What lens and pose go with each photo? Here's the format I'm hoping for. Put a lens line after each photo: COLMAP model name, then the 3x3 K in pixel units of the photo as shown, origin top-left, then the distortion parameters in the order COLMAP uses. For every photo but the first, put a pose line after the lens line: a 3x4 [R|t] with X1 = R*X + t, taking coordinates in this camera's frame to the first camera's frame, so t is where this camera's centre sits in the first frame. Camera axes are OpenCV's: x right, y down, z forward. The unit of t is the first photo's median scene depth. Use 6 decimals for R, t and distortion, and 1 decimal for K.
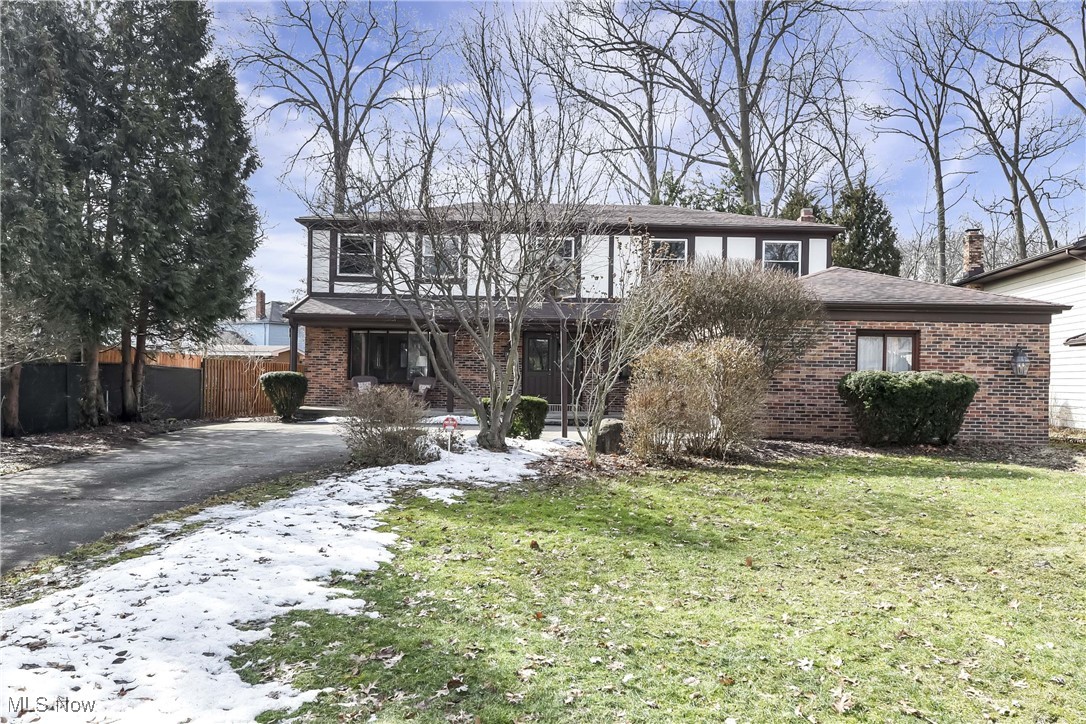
lens RADIAL K [[818.1, 0, 541.9], [0, 818.1, 363.0], [0, 0, 1]] dist [0.001097, 0.001293]
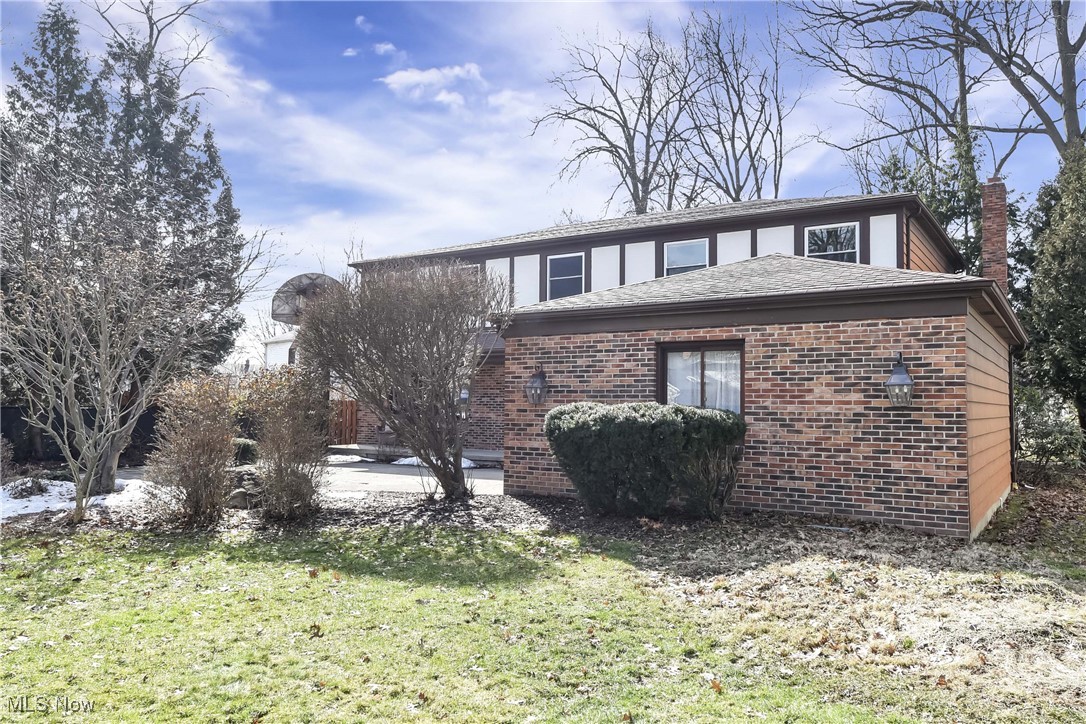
lens RADIAL K [[818.1, 0, 542.7], [0, 818.1, 363.2], [0, 0, 1]] dist [0.001097, 0.001293]
pose [[0.834307, -0.038290, -0.549969, 0.685683], [0.011527, 0.998579, -0.052038, 0.011189], [0.551180, 0.037076, 0.833562, 0.372182]]
